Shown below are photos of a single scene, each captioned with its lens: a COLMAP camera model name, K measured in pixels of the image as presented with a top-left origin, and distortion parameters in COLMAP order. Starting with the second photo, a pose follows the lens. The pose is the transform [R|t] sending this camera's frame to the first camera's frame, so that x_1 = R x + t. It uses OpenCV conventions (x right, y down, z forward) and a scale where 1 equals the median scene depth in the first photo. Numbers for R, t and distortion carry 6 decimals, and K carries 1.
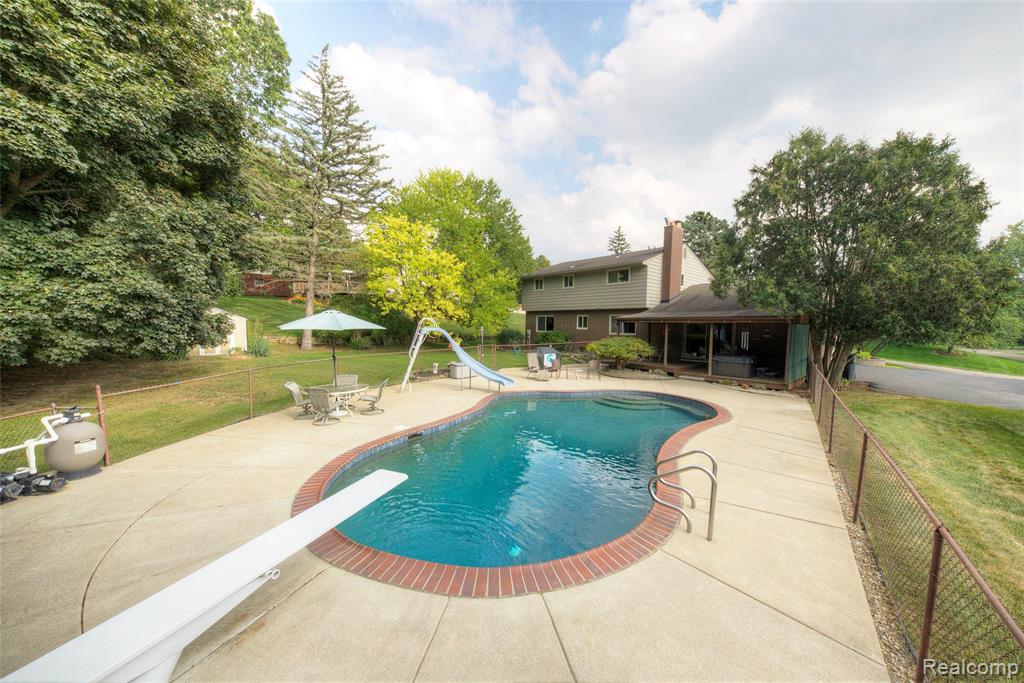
lens RADIAL K [[353.2, 0, 504.3], [0, 353.2, 345.9], [0, 0, 1]] dist [0.000483, -0.000197]
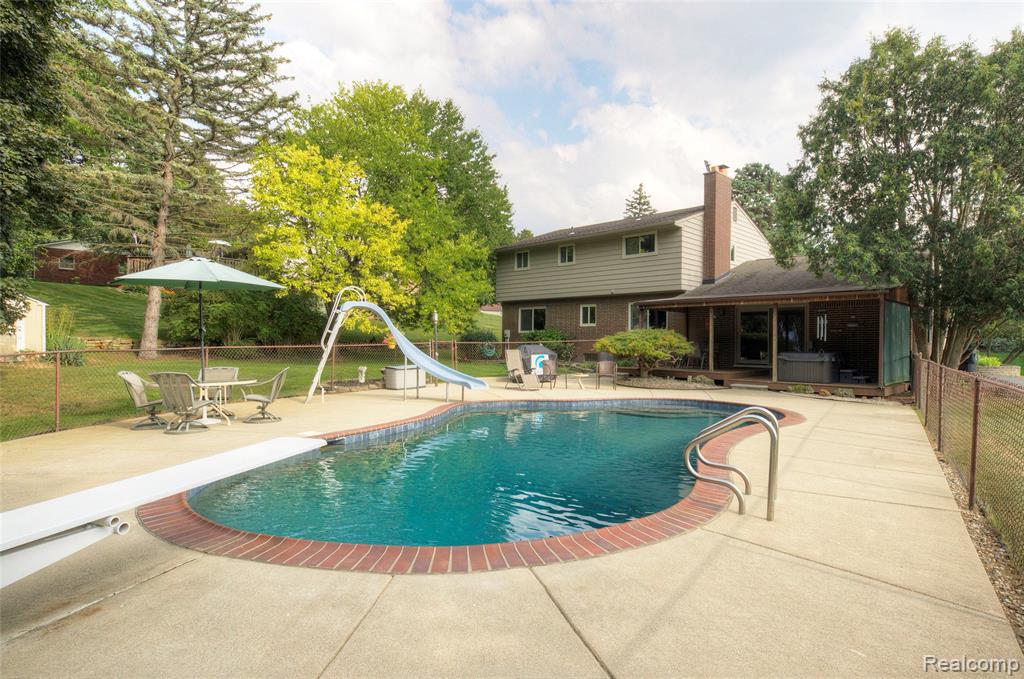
lens RADIAL K [[550.0, 0, 512.0], [0, 550.0, 339.5], [0, 0, 1]] dist [-0.001275, 0.012295]
pose [[0.996953, -0.002812, 0.077956, -0.001812], [0.007575, 0.998117, -0.060866, 0.051061], [-0.077638, 0.061271, 0.995097, -0.011985]]
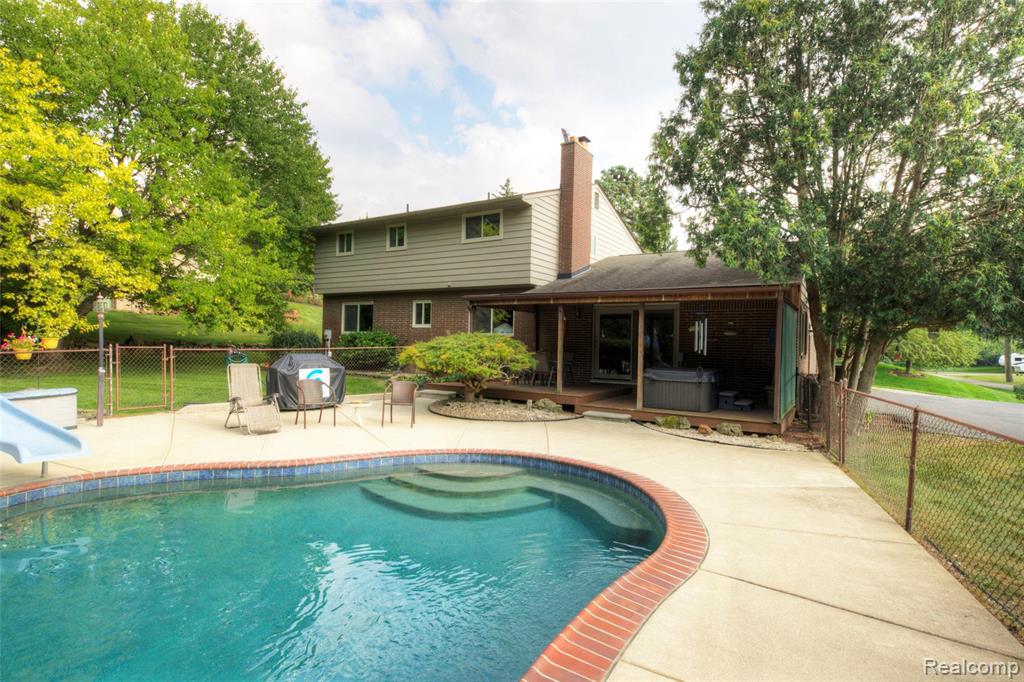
lens RADIAL K [[527.9, 0, 512.0], [0, 527.9, 341.0], [0, 0, 1]] dist [-0.001089, 0.000105]
pose [[0.956301, 0.013034, 0.292093, 0.155770], [0.003919, 0.998345, -0.057380, 0.024473], [-0.292358, 0.056017, 0.954667, 0.273999]]
